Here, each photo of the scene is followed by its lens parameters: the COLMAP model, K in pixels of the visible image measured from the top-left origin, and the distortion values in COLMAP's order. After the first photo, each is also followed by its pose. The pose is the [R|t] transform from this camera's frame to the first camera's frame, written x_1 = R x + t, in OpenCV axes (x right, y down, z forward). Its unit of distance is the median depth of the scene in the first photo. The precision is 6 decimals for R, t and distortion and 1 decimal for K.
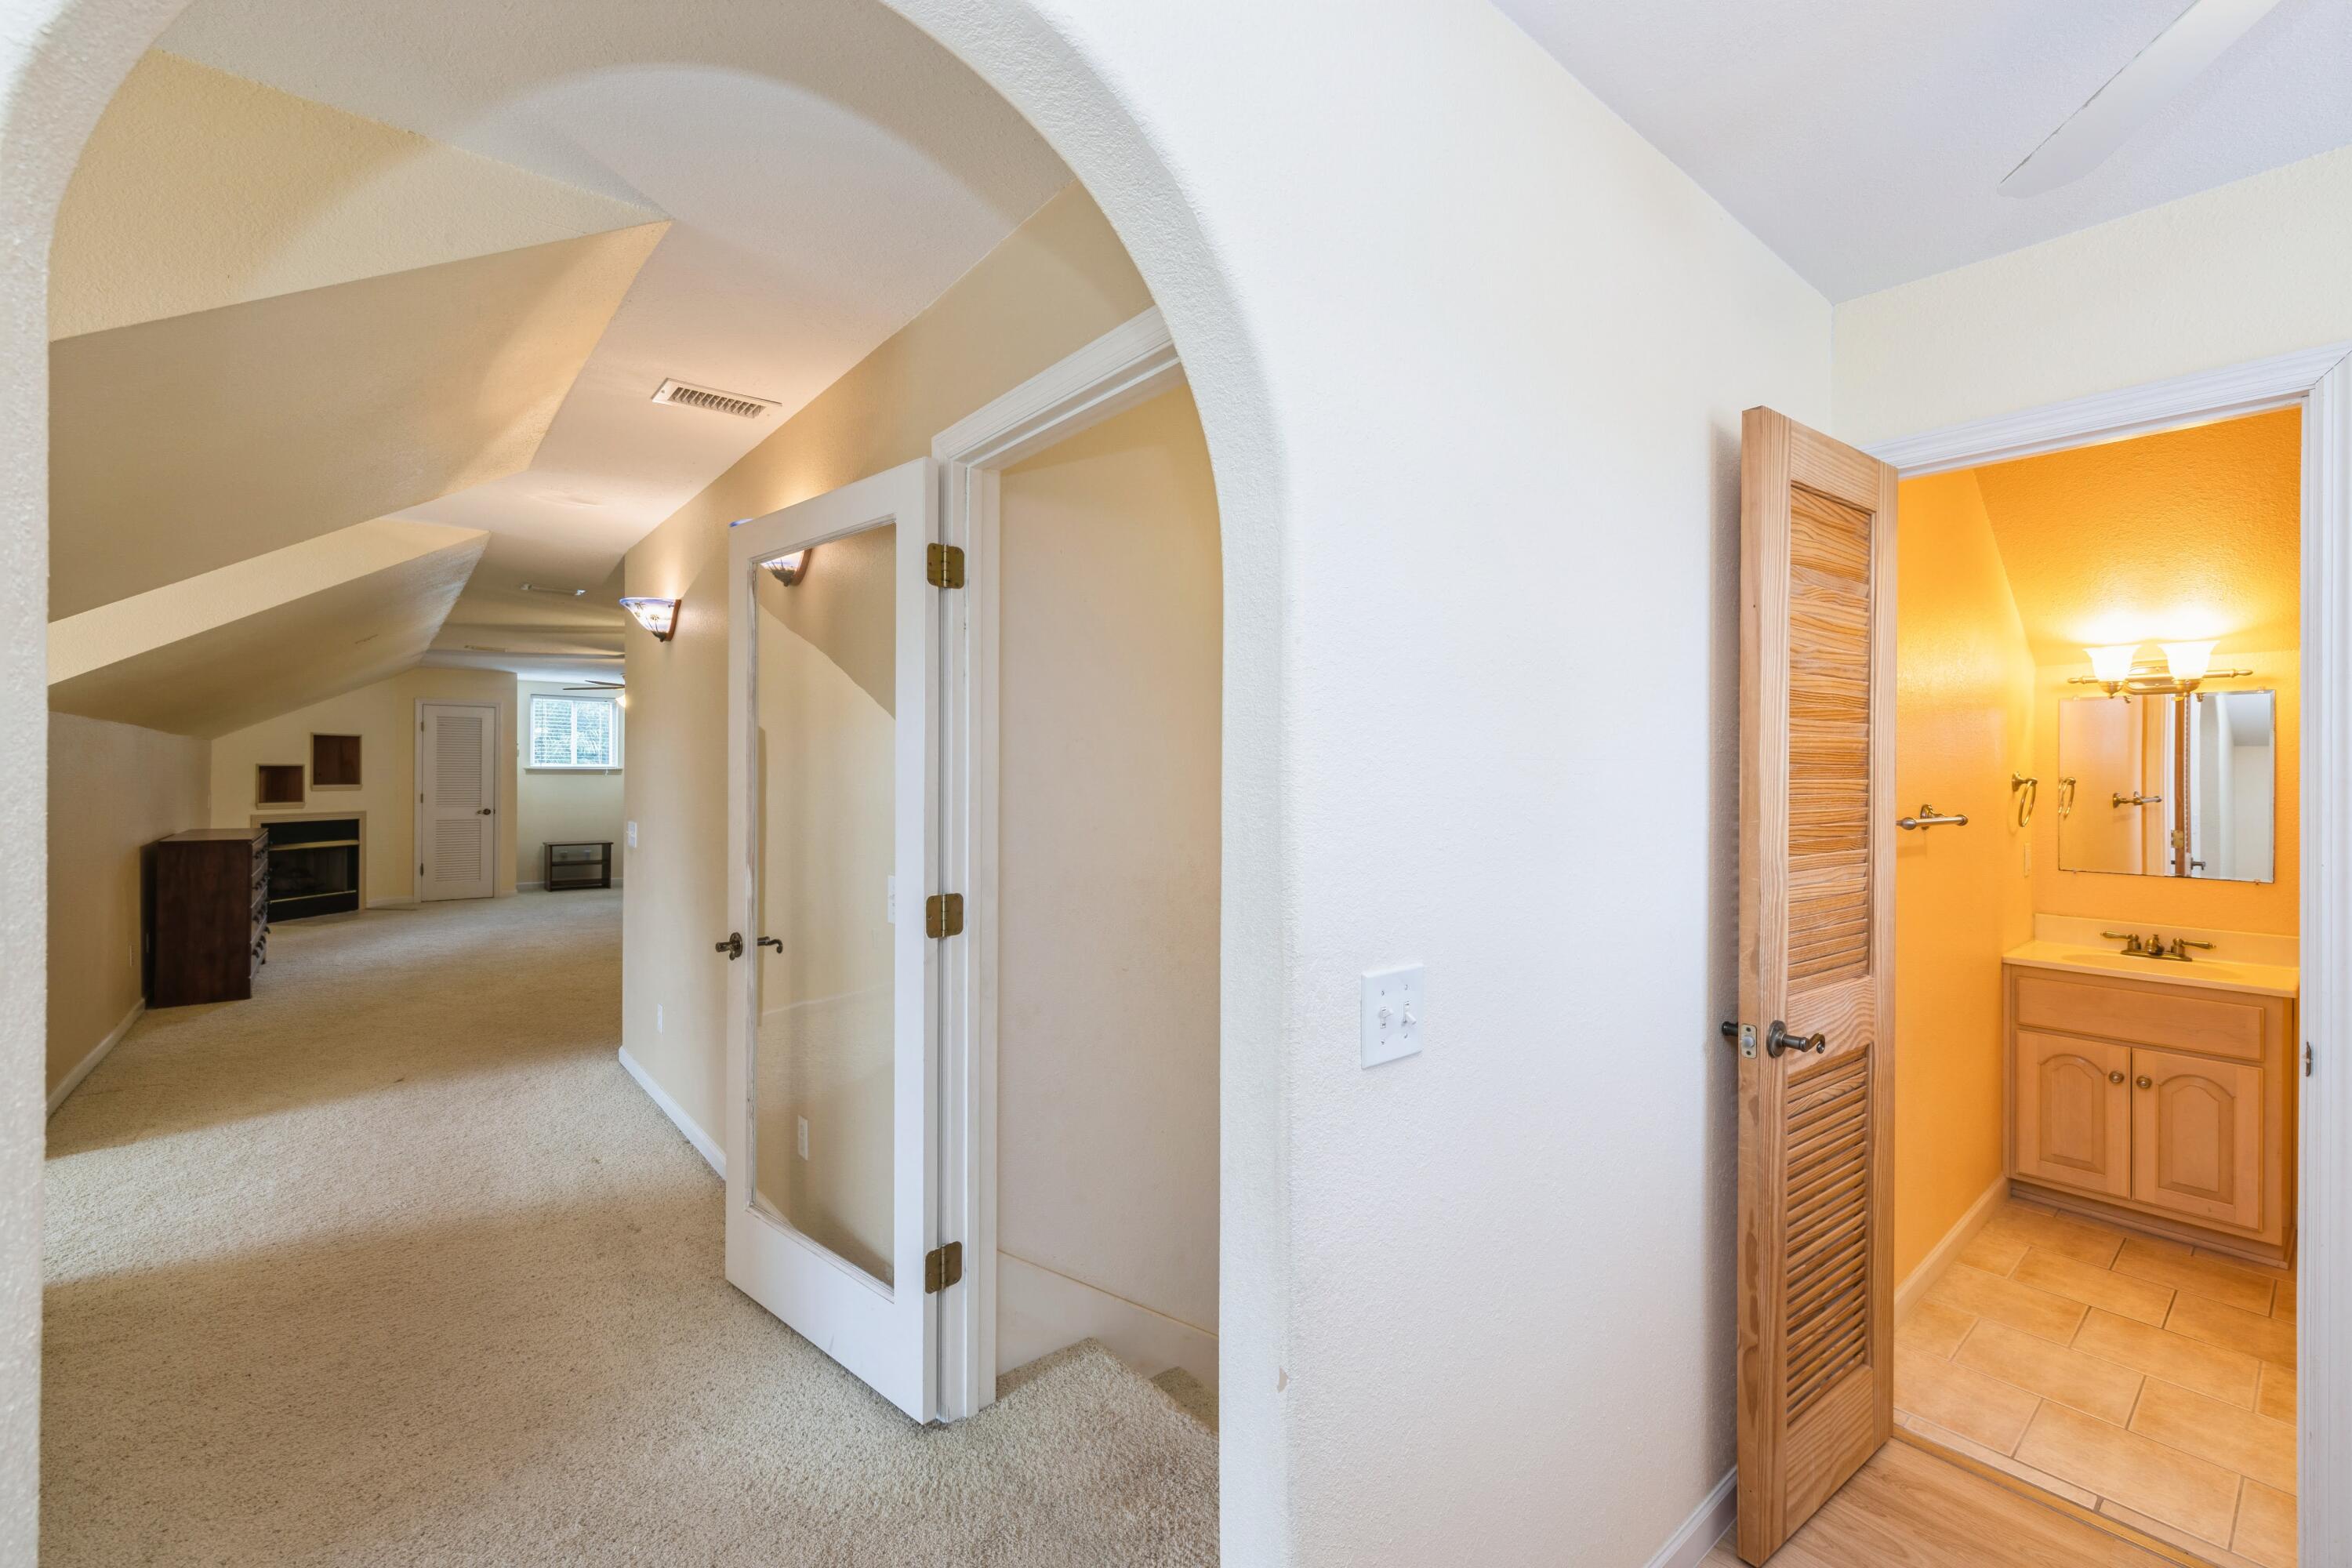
lens RADIAL K [[1003.7, 0, 1170.2], [0, 1003.7, 777.1], [0, 0, 1]] dist [-0.001423, -0.000245]
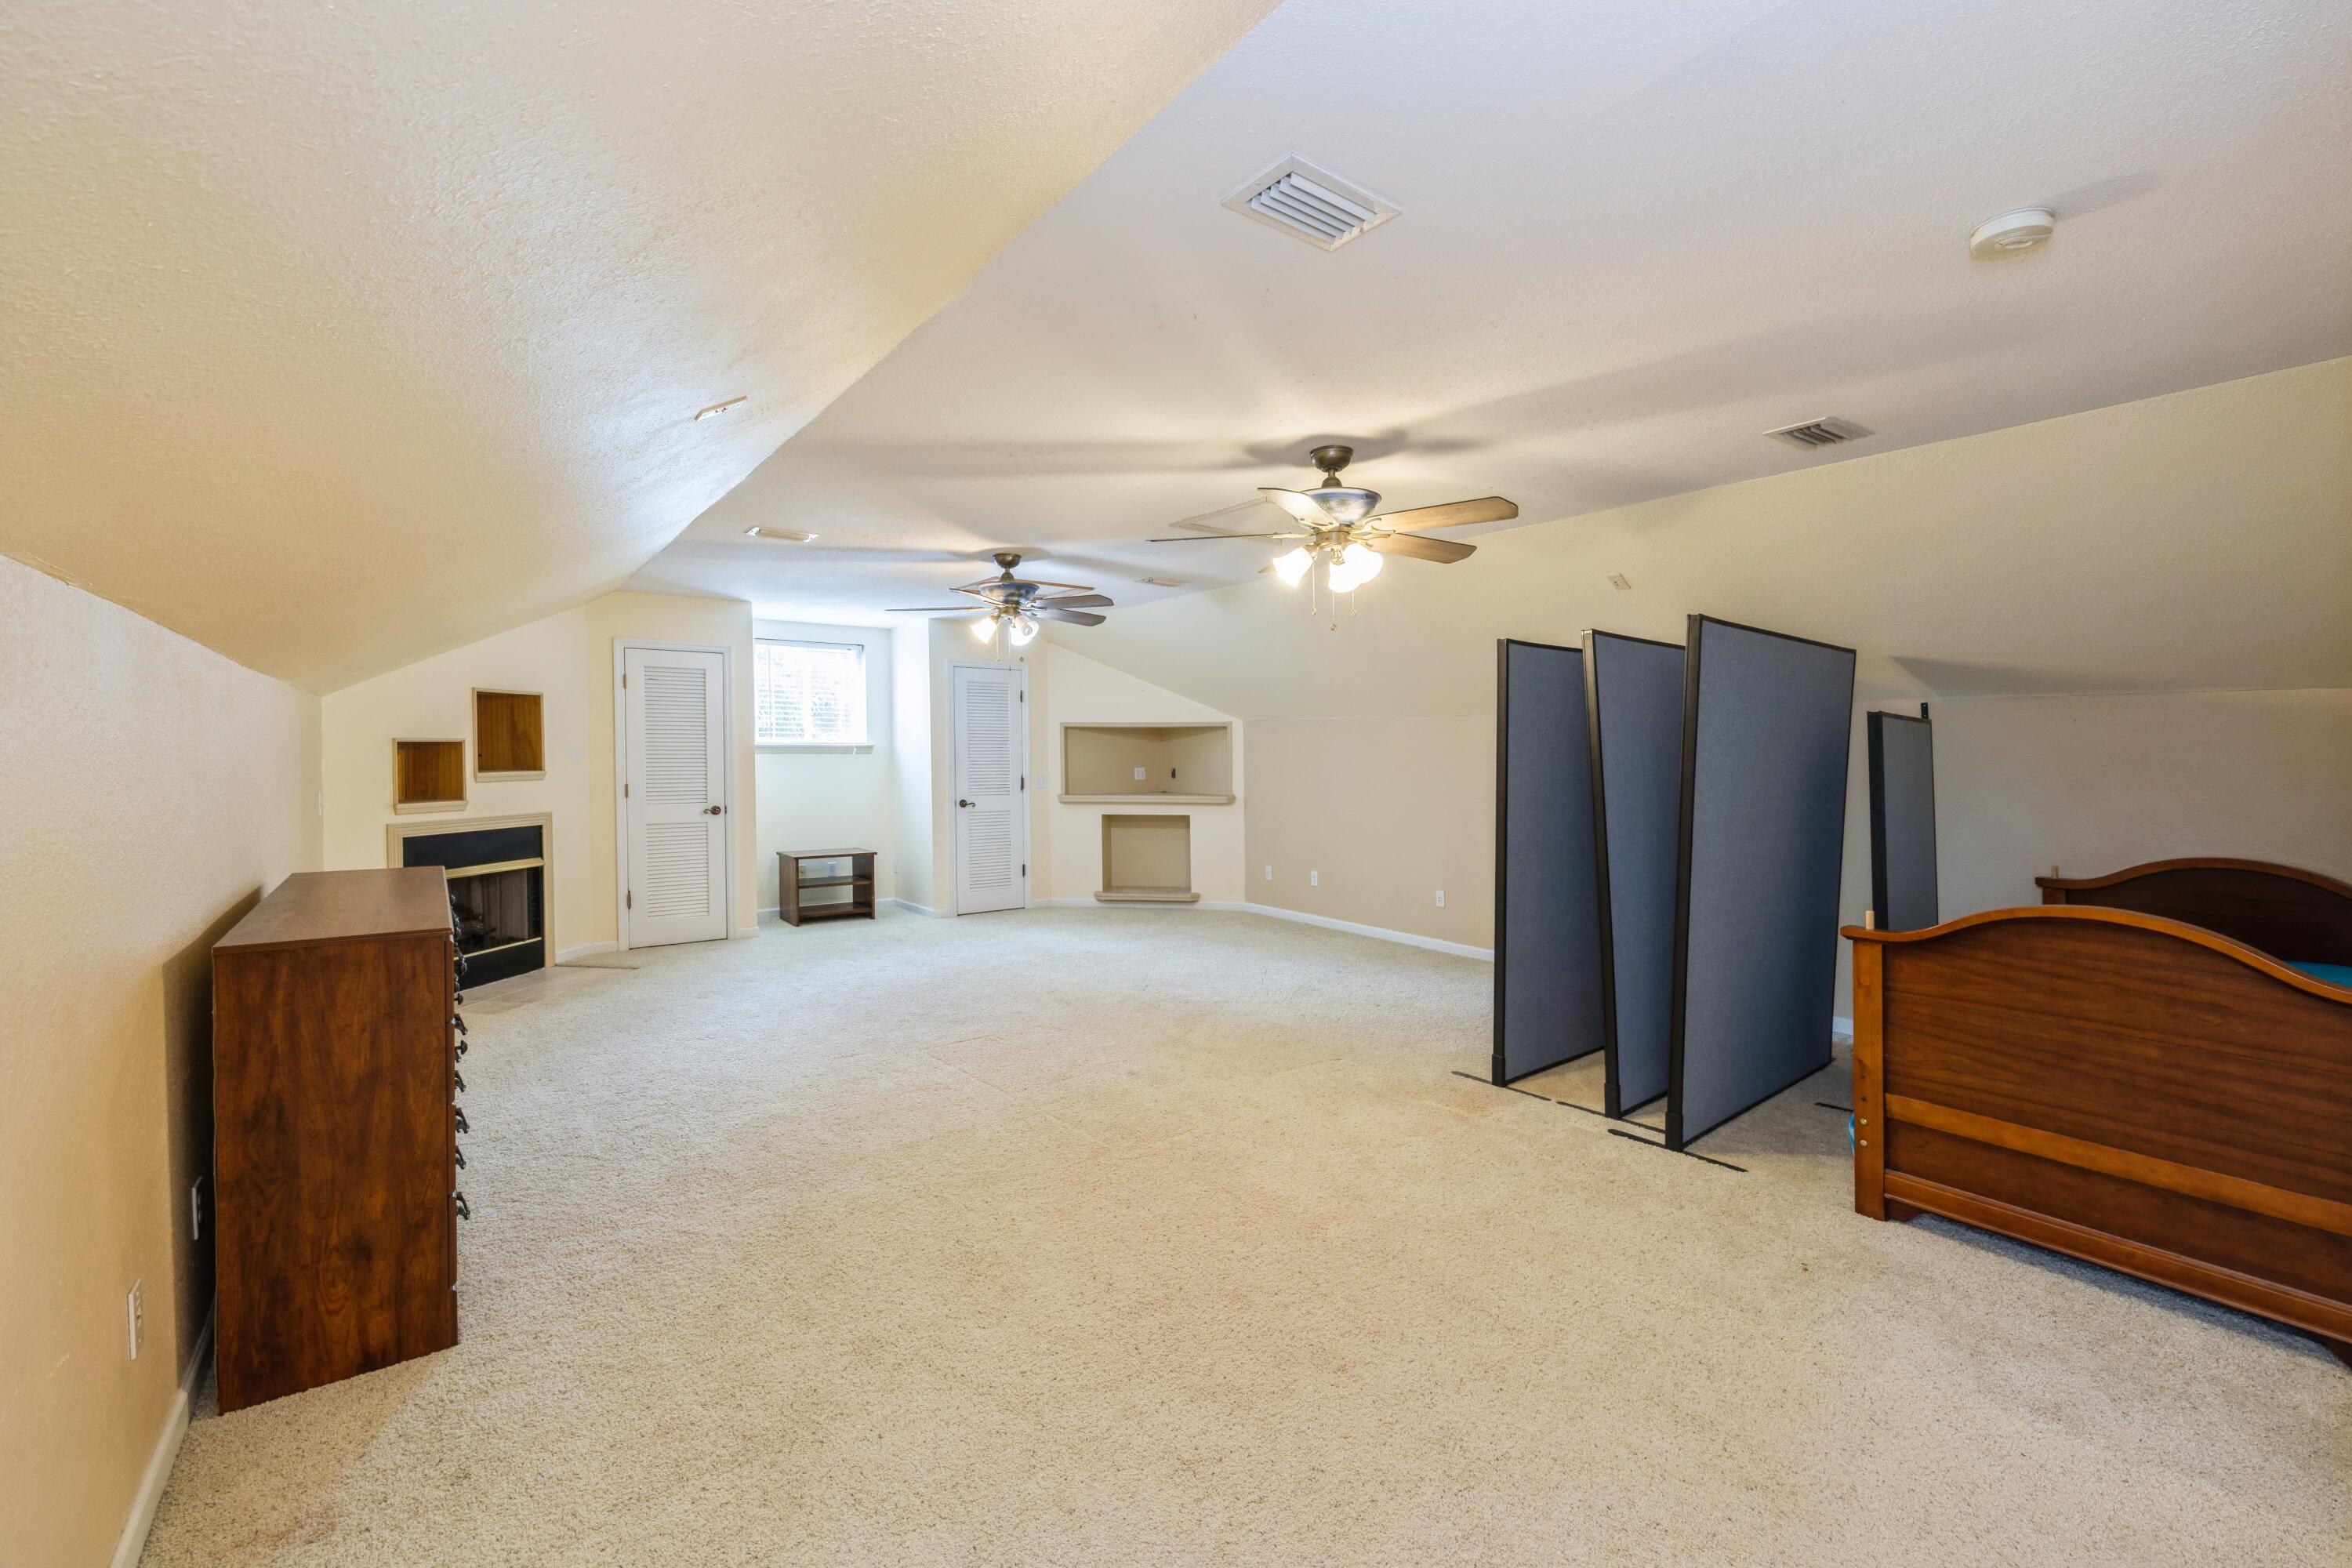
lens RADIAL K [[1003.7, 0, 1182.3], [0, 1003.7, 774.0], [0, 0, 1]] dist [-0.001423, -0.000245]
pose [[0.999146, -0.001355, -0.041306, -0.379774], [0.002184, 0.999797, 0.020034, -0.002562], [0.041270, -0.020107, 0.998946, 0.384763]]
